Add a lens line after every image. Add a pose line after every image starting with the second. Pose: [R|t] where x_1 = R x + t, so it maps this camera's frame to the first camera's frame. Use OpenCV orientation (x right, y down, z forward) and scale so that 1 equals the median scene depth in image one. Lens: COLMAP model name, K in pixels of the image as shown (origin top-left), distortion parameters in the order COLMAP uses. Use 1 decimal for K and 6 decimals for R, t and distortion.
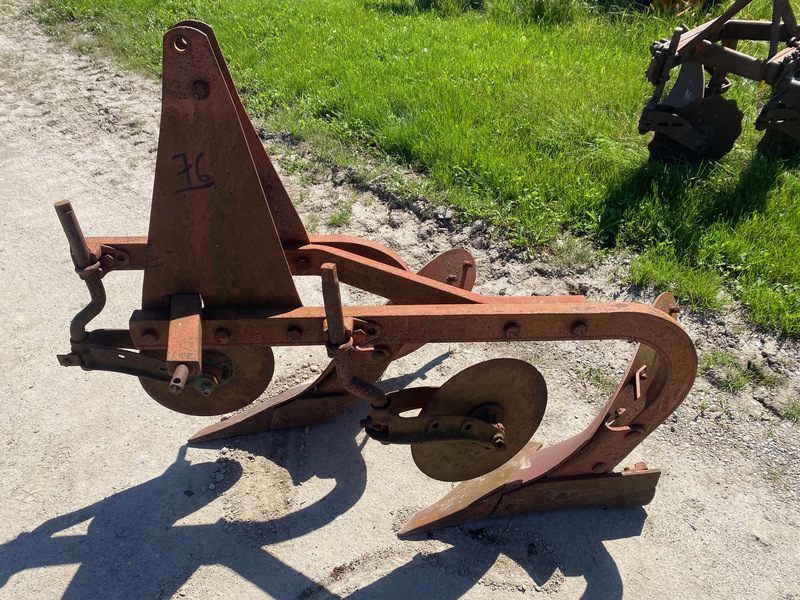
lens RADIAL K [[617.2, 0, 398.5], [0, 617.2, 302.5], [0, 0, 1]] dist [0.055785, -0.070888]
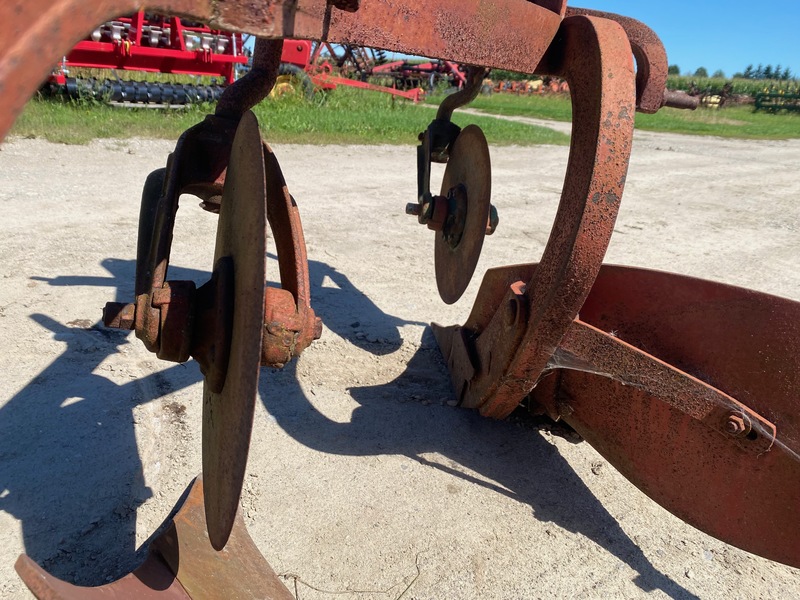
lens RADIAL K [[617.2, 0, 398.5], [0, 617.2, 302.5], [0, 0, 1]] dist [0.055785, -0.070888]
pose [[-0.073800, 0.354737, -0.932049, 0.409144], [-0.691230, 0.655483, 0.304209, 0.000036], [0.718857, 0.666711, 0.196830, 0.866889]]
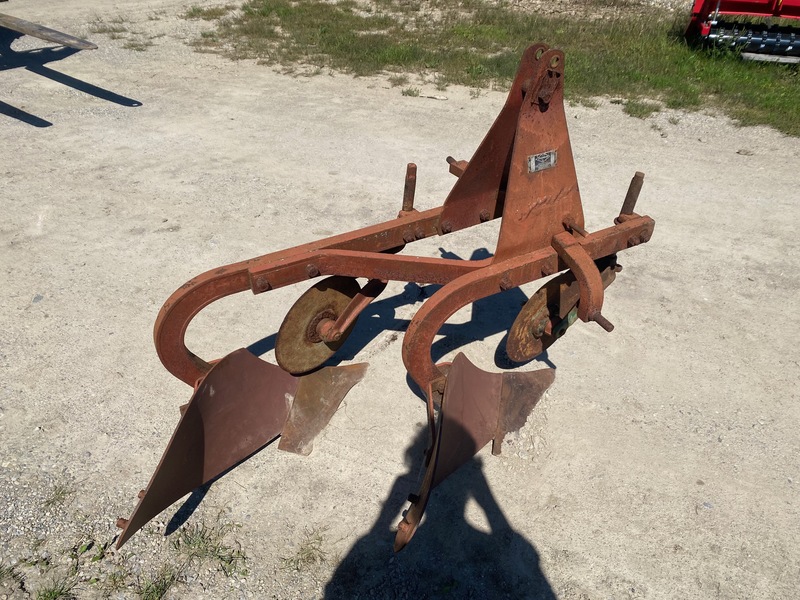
lens RADIAL K [[617.2, 0, 398.5], [0, 617.2, 302.5], [0, 0, 1]] dist [0.055785, -0.070888]
pose [[-0.913236, 0.234195, -0.333397, 0.363889], [-0.258832, 0.298471, 0.918652, -0.960301], [0.314653, 0.925239, -0.211957, 1.129800]]
